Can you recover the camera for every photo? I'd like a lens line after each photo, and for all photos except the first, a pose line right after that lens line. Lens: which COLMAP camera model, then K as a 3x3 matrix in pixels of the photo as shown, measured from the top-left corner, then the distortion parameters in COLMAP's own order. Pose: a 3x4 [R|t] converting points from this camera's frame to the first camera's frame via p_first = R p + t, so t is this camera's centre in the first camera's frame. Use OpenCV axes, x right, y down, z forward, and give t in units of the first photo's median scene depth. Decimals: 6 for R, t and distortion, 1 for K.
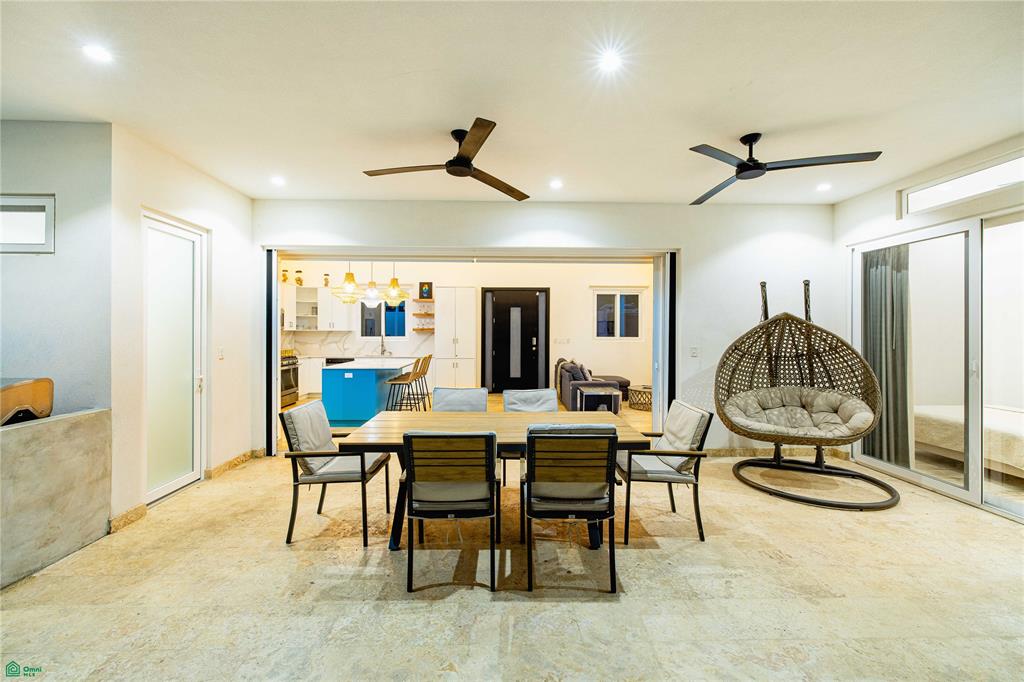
lens RADIAL K [[428.4, 0, 506.2], [0, 428.4, 330.8], [0, 0, 1]] dist [0.002432, 0.001140]
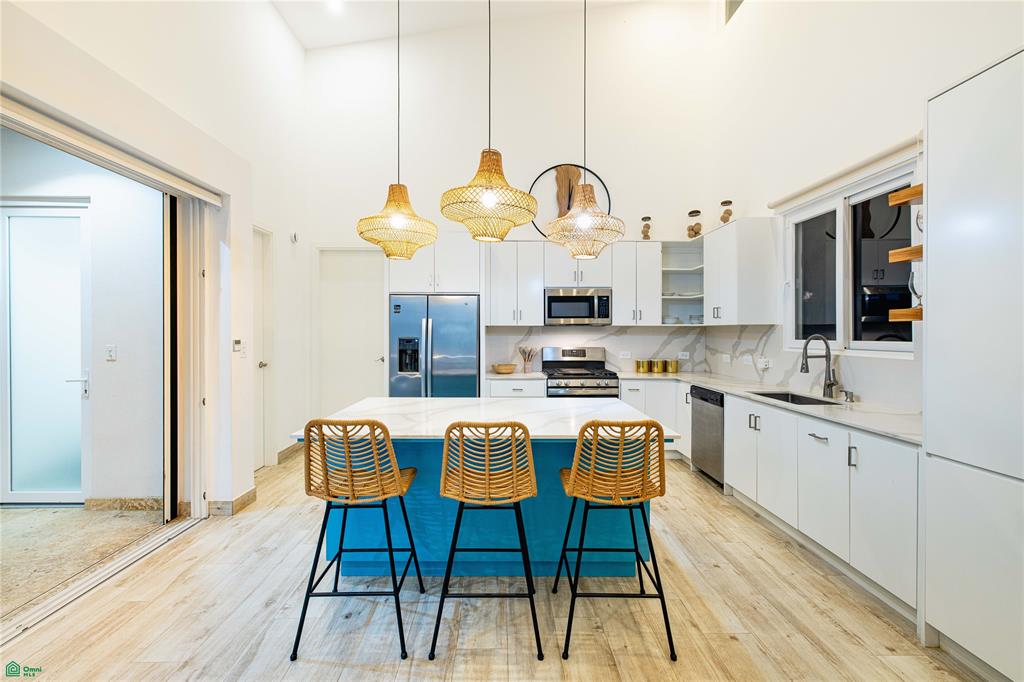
lens RADIAL K [[428.4, 0, 503.4], [0, 428.4, 332.9], [0, 0, 1]] dist [0.002432, 0.001140]
pose [[-0.016618, 0.002230, -0.999859, 0.080806], [0.000652, 0.999997, 0.002219, 0.012537], [0.999862, -0.000615, -0.016619, 1.491764]]
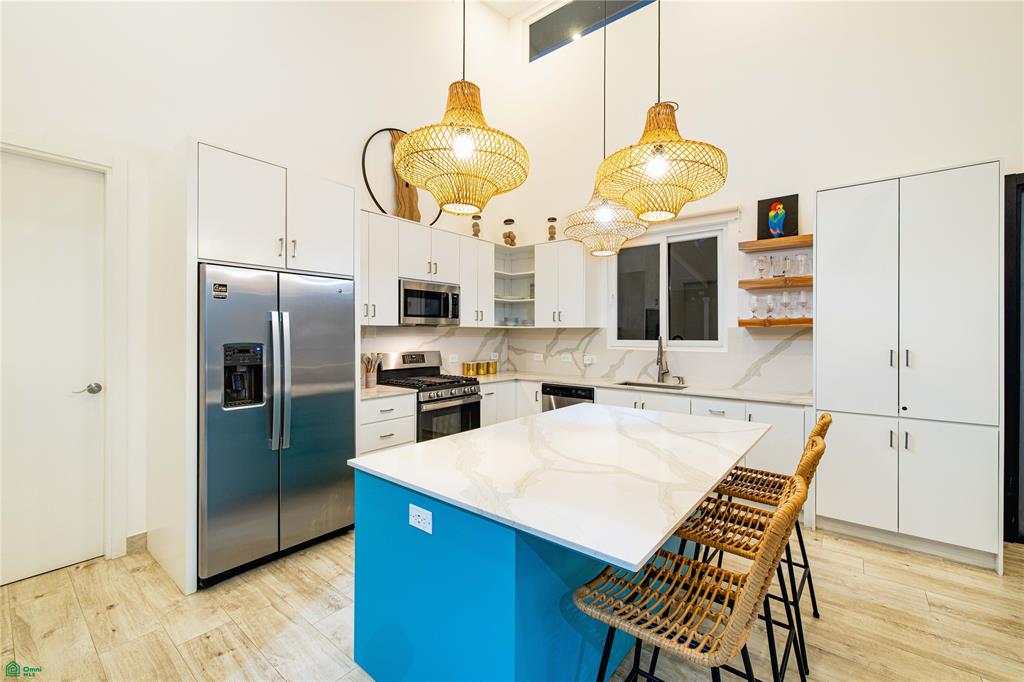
lens RADIAL K [[428.4, 0, 504.9], [0, 428.4, 332.8], [0, 0, 1]] dist [0.002432, 0.001140]
pose [[0.759184, -0.000123, -0.650877, -0.246399], [-0.000264, 1.000000, -0.000497, 0.011339], [0.650877, 0.000549, 0.759183, 1.109374]]
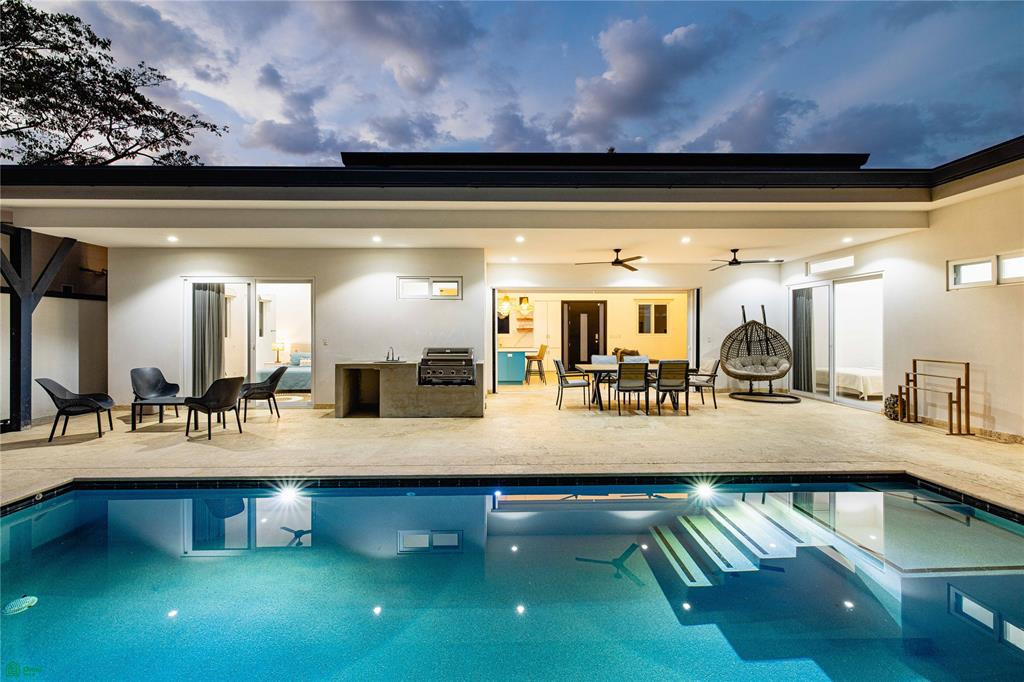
lens RADIAL K [[428.4, 0, 504.4], [0, 428.4, 330.2], [0, 0, 1]] dist [0.002432, 0.001140]
pose [[0.999968, -0.004660, -0.006475, -0.487628], [0.004658, 0.999989, -0.000283, 0.002426], [0.006477, 0.000252, 0.999979, -0.971211]]
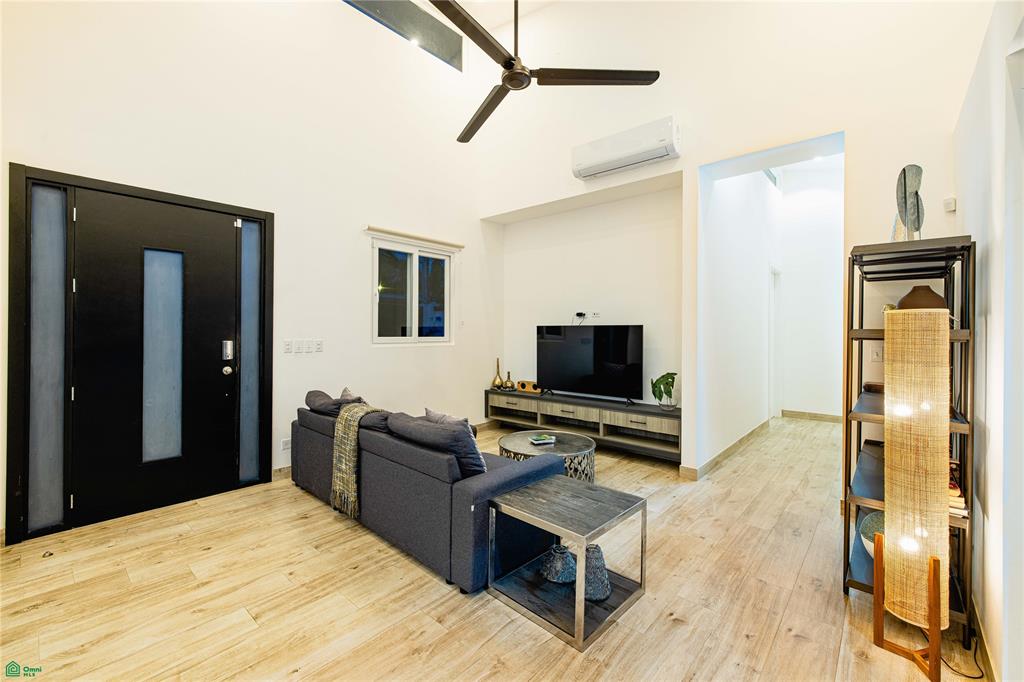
lens RADIAL K [[428.4, 0, 505.0], [0, 428.4, 331.3], [0, 0, 1]] dist [0.002432, 0.001140]
pose [[0.699671, 0.000932, 0.714464, -0.063821], [-0.004940, 0.999982, 0.003533, 0.010952], [-0.714448, -0.006002, 0.699663, 1.133962]]
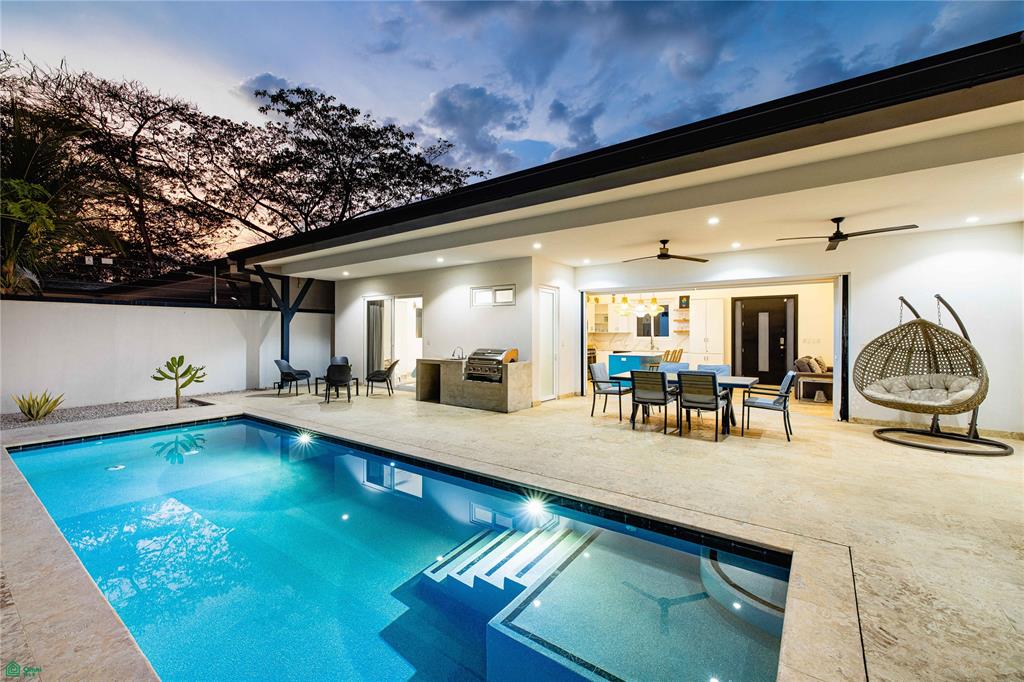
lens RADIAL K [[428.4, 0, 504.4], [0, 428.4, 331.5], [0, 0, 1]] dist [0.002432, 0.001140]
pose [[0.786266, -0.004060, -0.617874, 0.384567], [0.002697, 0.999991, -0.003139, 0.000149], [0.617882, 0.000801, 0.786270, -0.772425]]
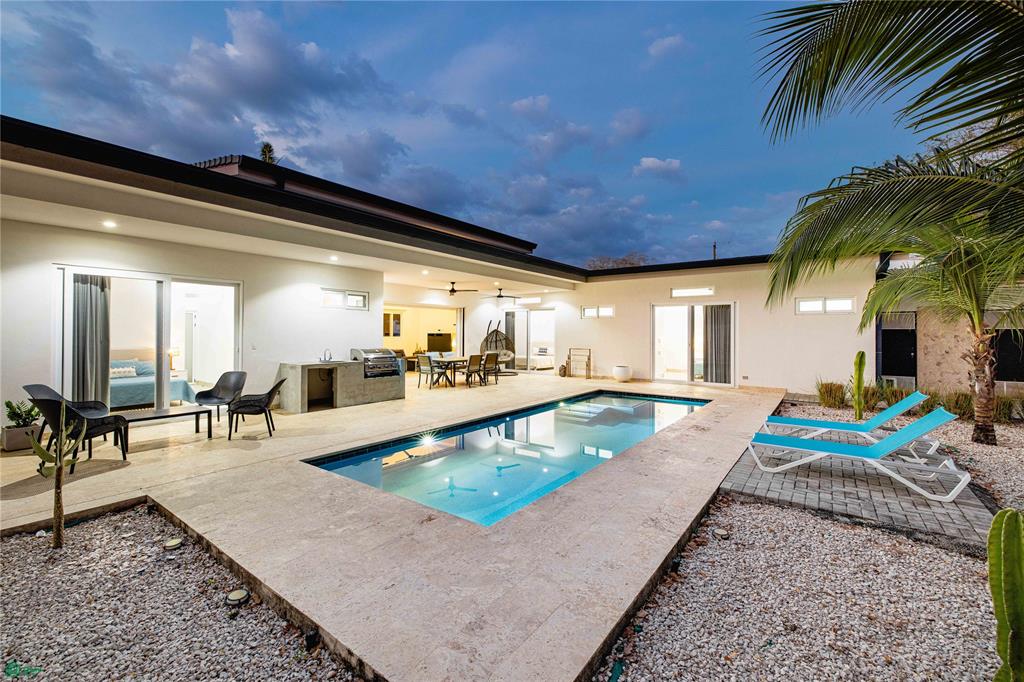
lens RADIAL K [[428.4, 0, 499.3], [0, 428.4, 328.4], [0, 0, 1]] dist [0.002432, 0.001140]
pose [[0.631632, 0.009215, 0.775214, -1.824658], [-0.003679, 0.999954, -0.008889, -0.012549], [-0.775260, 0.002763, 0.631637, -1.125364]]
